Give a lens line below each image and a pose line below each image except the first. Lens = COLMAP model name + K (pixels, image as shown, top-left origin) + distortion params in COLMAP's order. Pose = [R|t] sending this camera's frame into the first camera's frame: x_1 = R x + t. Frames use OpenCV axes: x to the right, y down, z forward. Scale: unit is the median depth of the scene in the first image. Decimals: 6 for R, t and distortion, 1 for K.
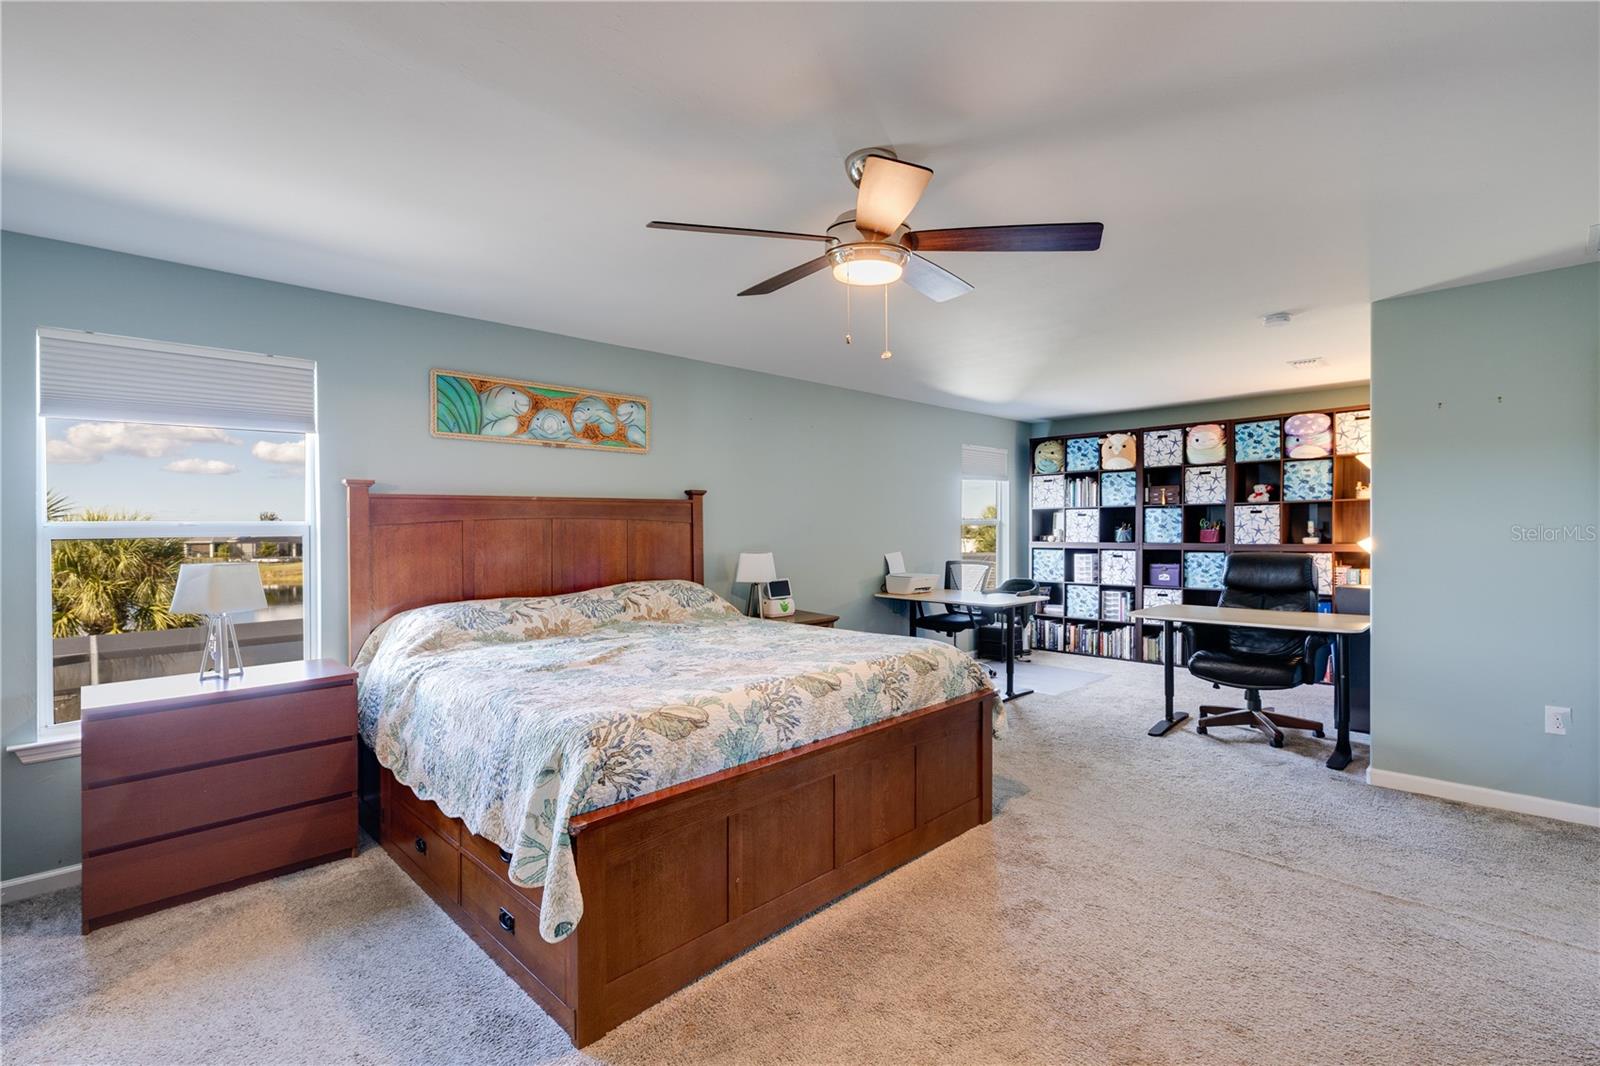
lens RADIAL K [[727.1, 0, 802.7], [0, 727.1, 539.0], [0, 0, 1]] dist [-0.018704, -0.000004]
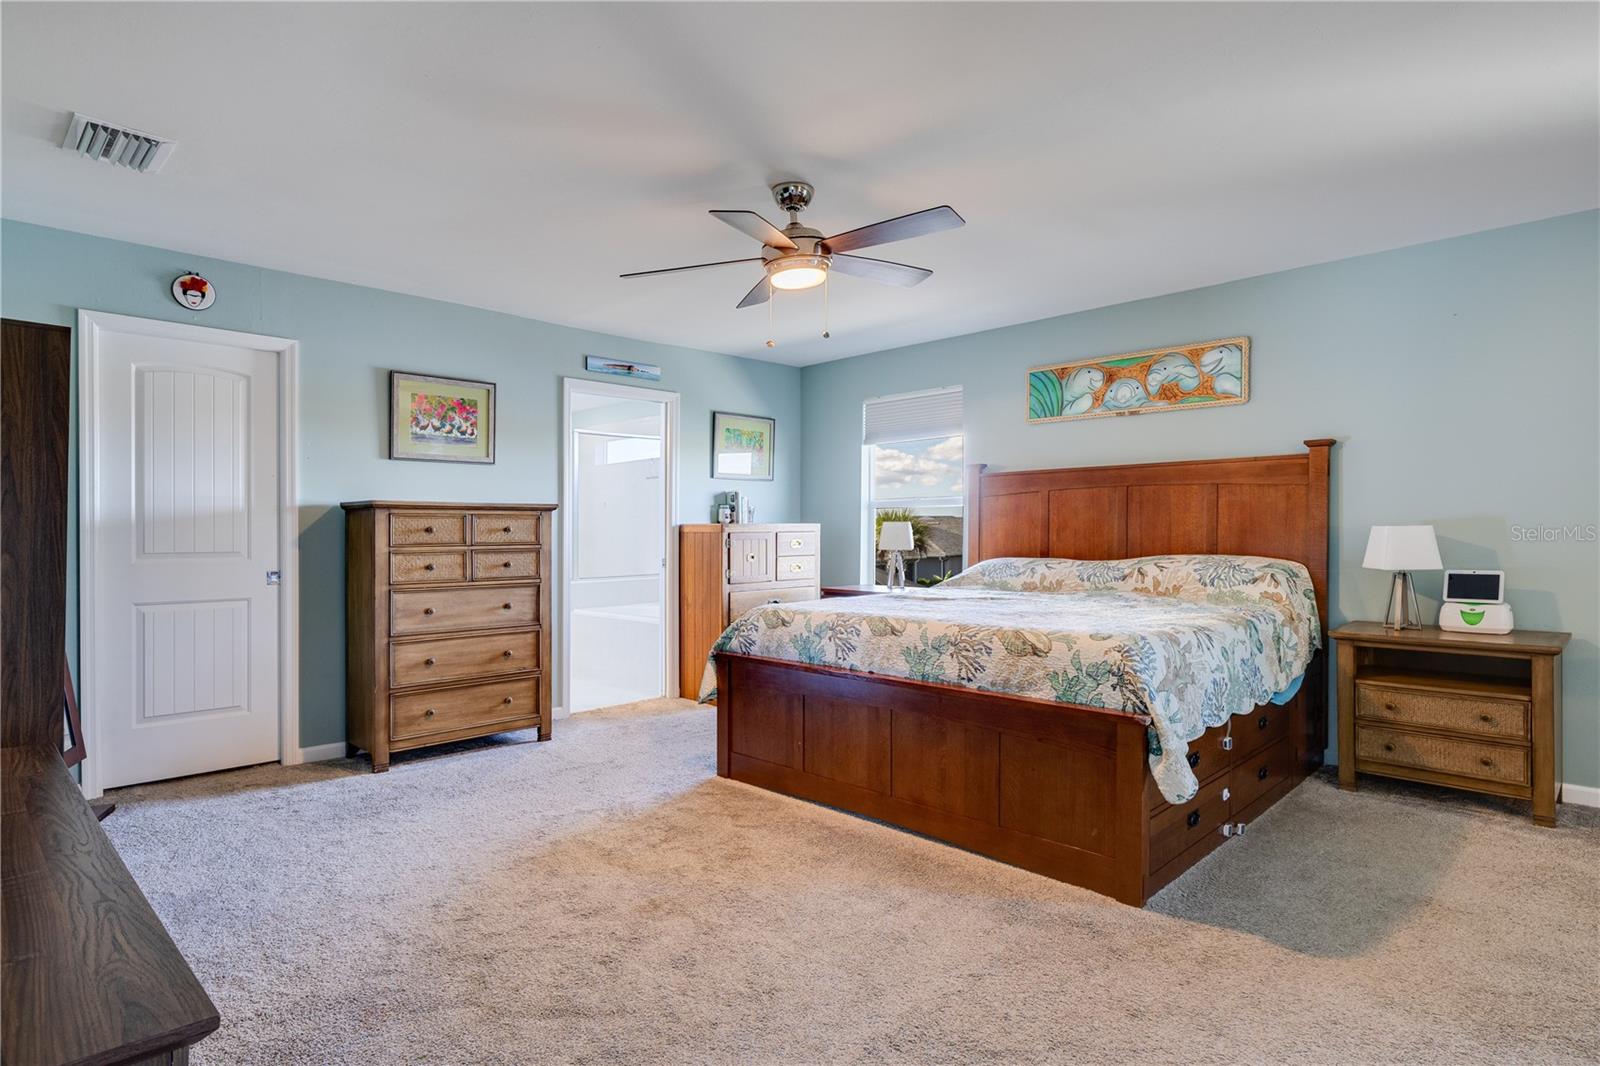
lens RADIAL K [[870.7, 0, 801.7], [0, 870.7, 526.7], [0, 0, 1]] dist [0.001549, -0.000042]
pose [[-0.009683, 0.008288, -0.999919, 0.935098], [-0.008500, 0.999929, 0.008370, 0.023737], [0.999917, 0.008580, -0.009612, 0.598922]]
